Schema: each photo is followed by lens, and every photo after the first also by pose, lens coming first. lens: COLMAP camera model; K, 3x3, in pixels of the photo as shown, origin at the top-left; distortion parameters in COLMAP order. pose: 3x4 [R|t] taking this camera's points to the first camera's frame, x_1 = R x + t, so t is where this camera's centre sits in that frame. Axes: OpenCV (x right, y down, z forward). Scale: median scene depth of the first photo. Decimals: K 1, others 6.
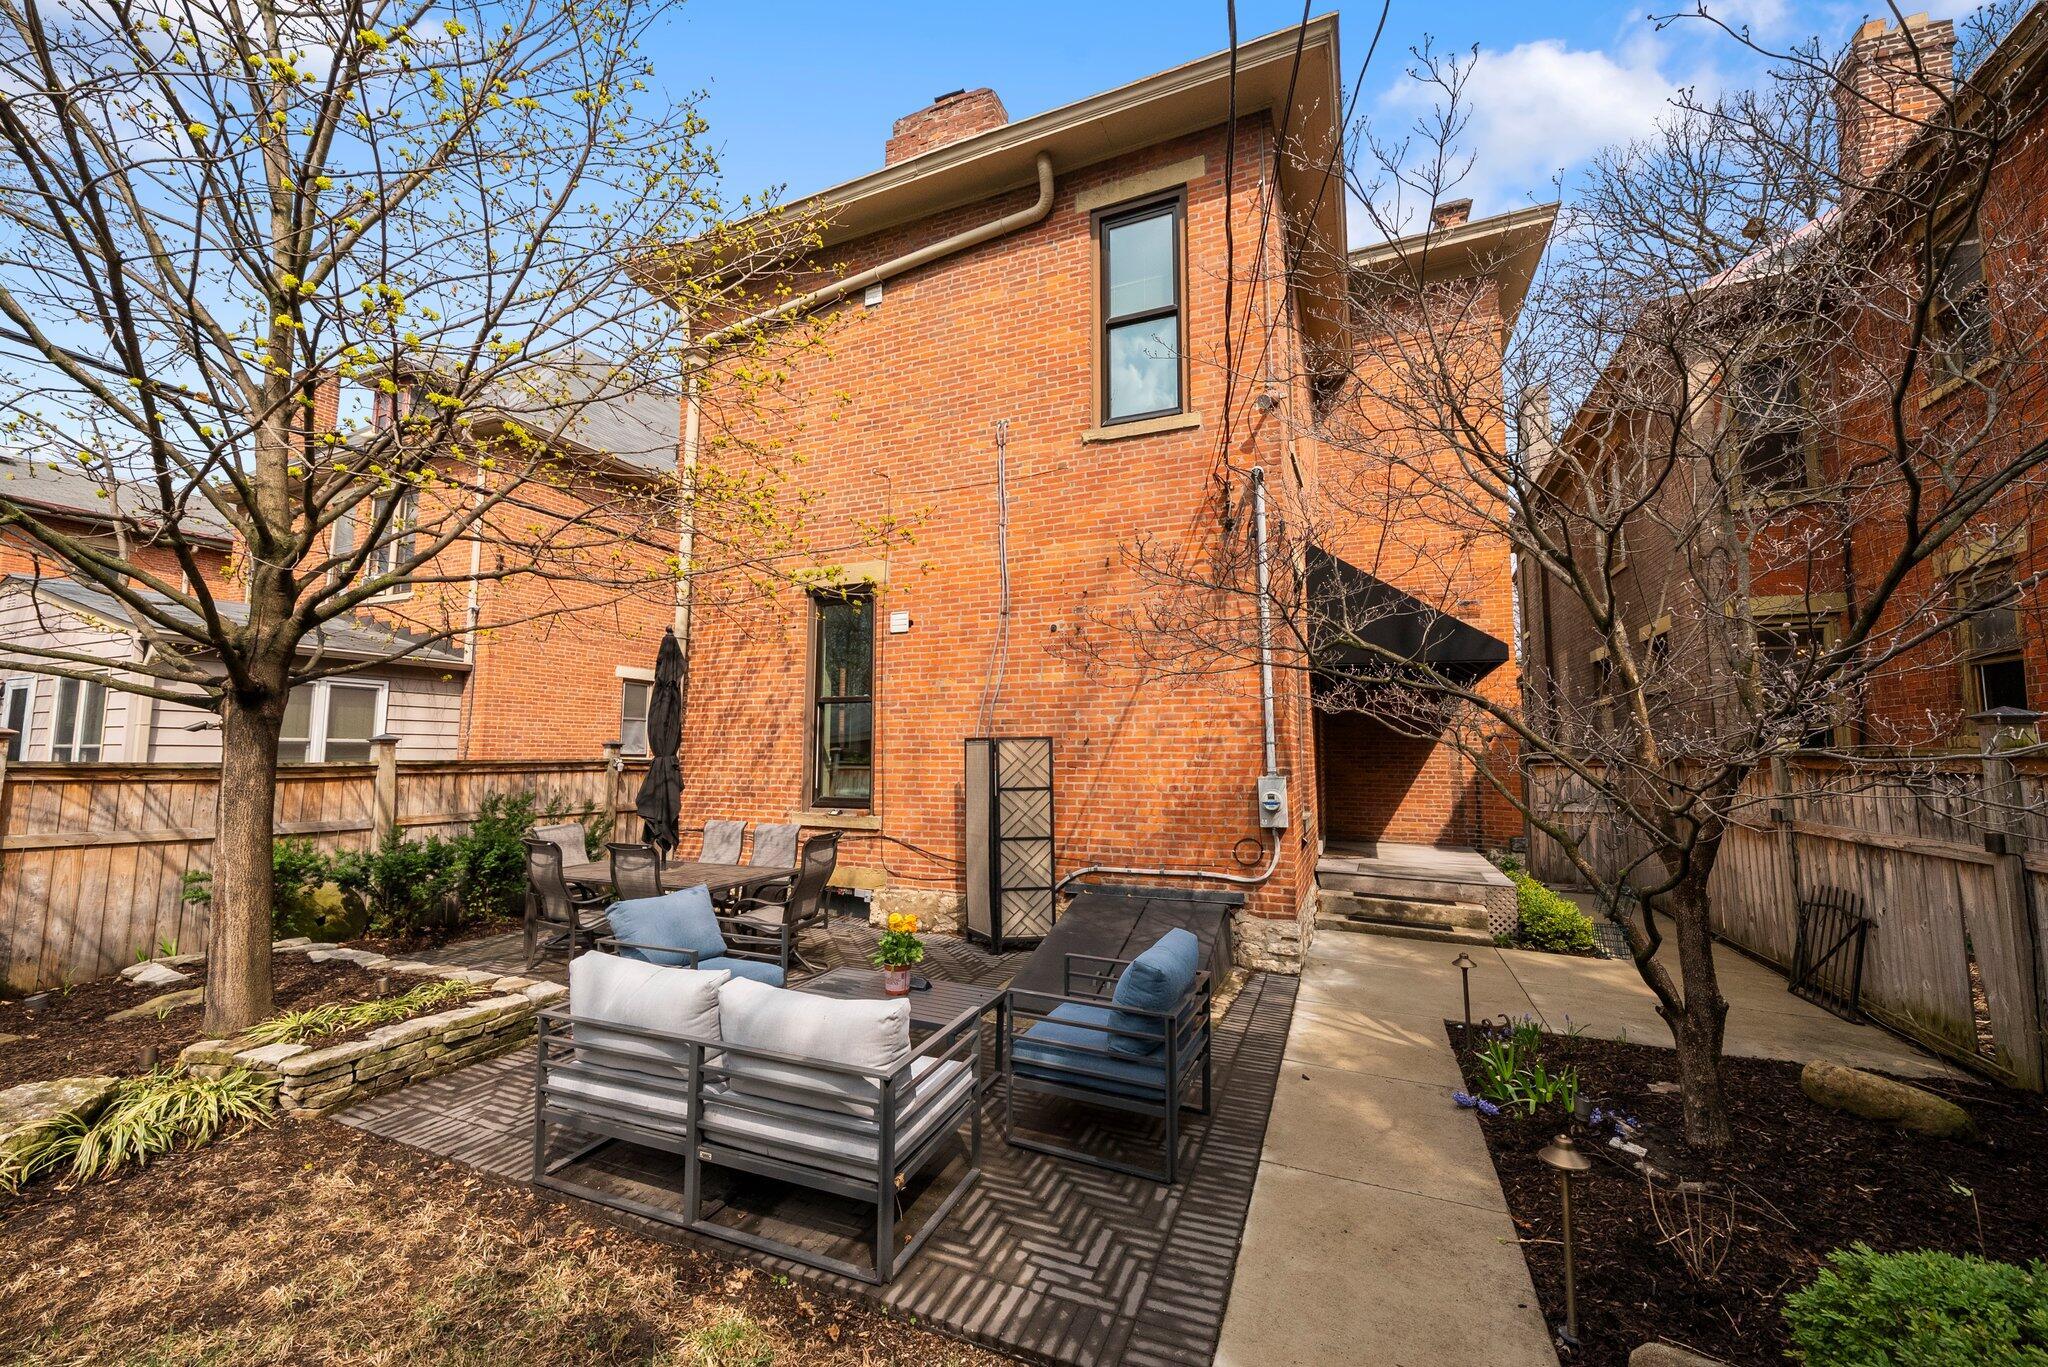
lens RADIAL K [[793.2, 0, 1011.5], [0, 793.2, 675.7], [0, 0, 1]] dist [-0.003207, -0.001114]
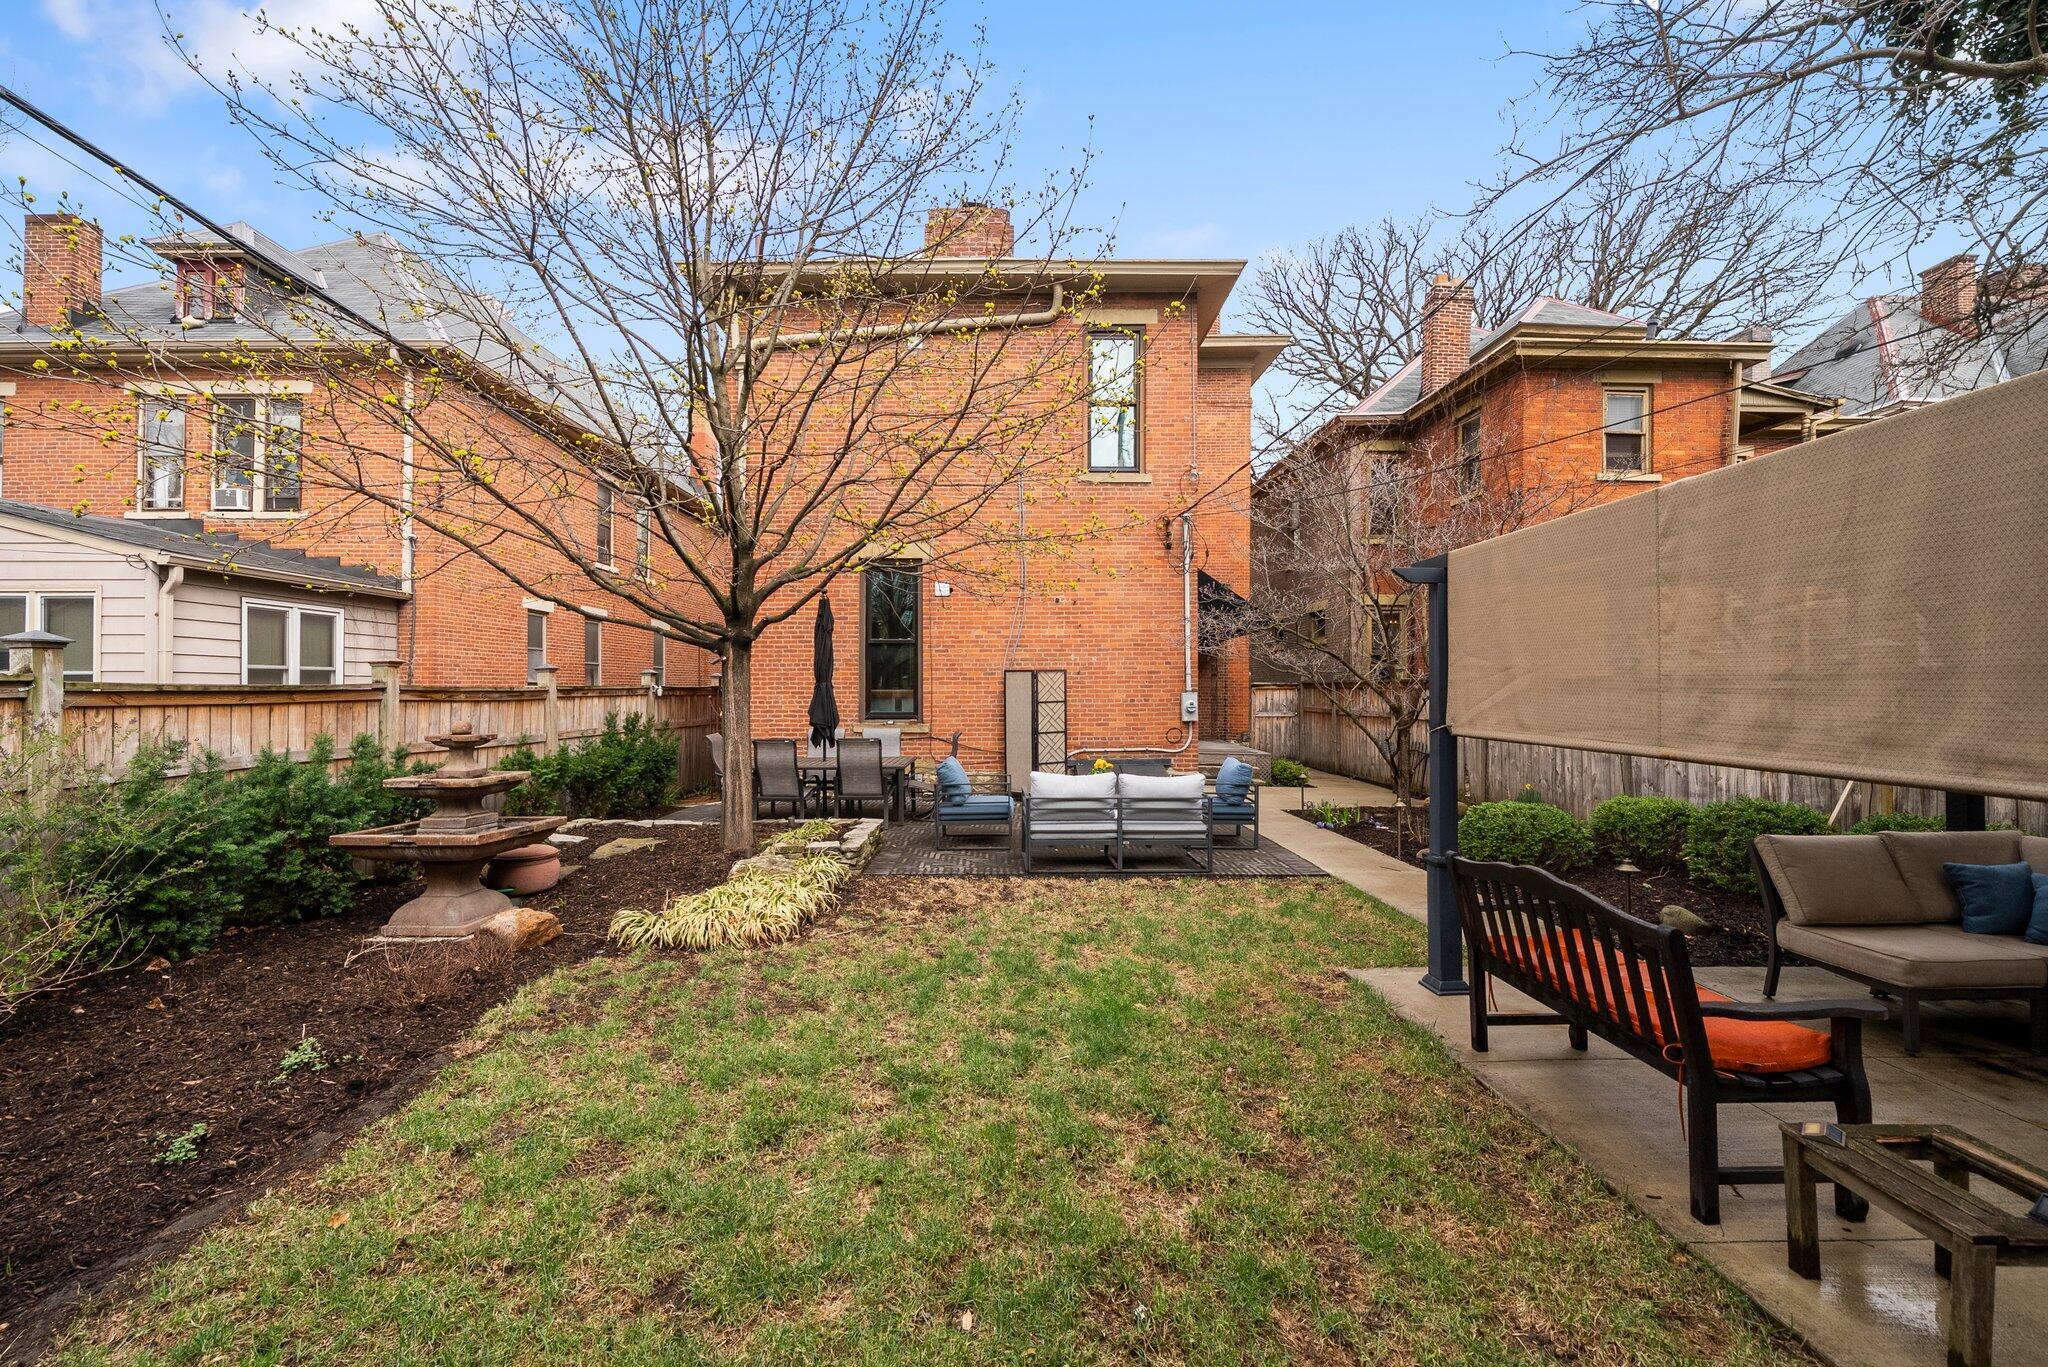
lens RADIAL K [[811.3, 0, 1008.6], [0, 811.3, 682.2], [0, 0, 1]] dist [-0.003866, 0.000432]
pose [[0.913572, 0.000336, 0.406677, -0.744927], [-0.038909, 0.995484, 0.086585, -0.037731], [-0.404812, -0.094925, 0.909460, -0.470887]]
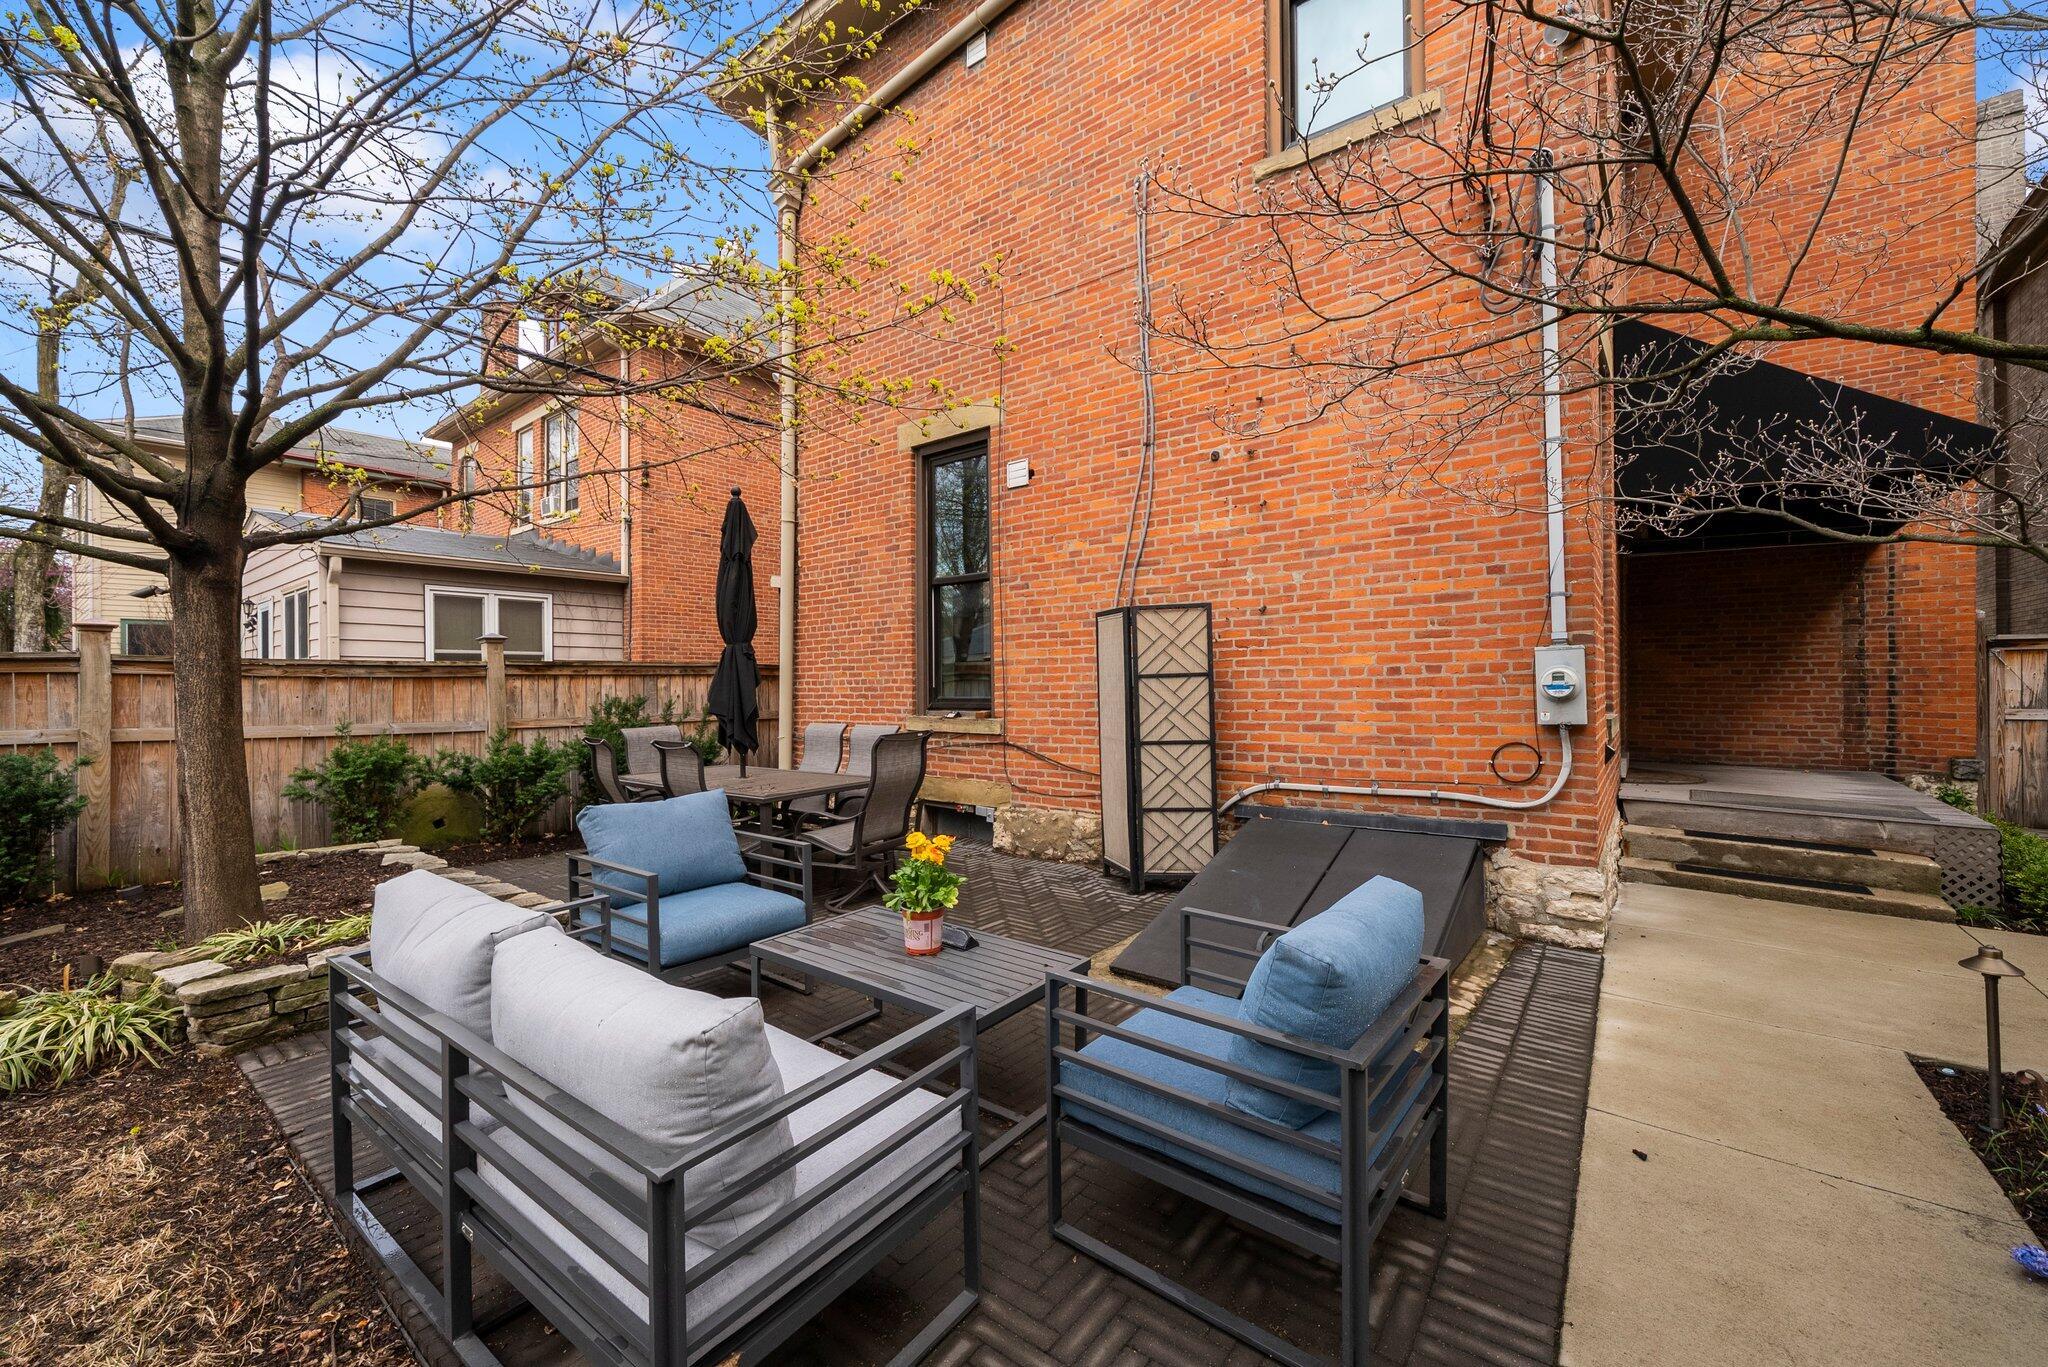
lens RADIAL K [[811.3, 0, 1013.0], [0, 811.3, 678.8], [0, 0, 1]] dist [-0.003866, 0.000432]
pose [[0.968195, -0.013445, -0.249834, 0.061110], [0.036922, 0.995300, 0.089525, 0.073525], [0.247456, -0.095902, 0.964141, 0.243973]]
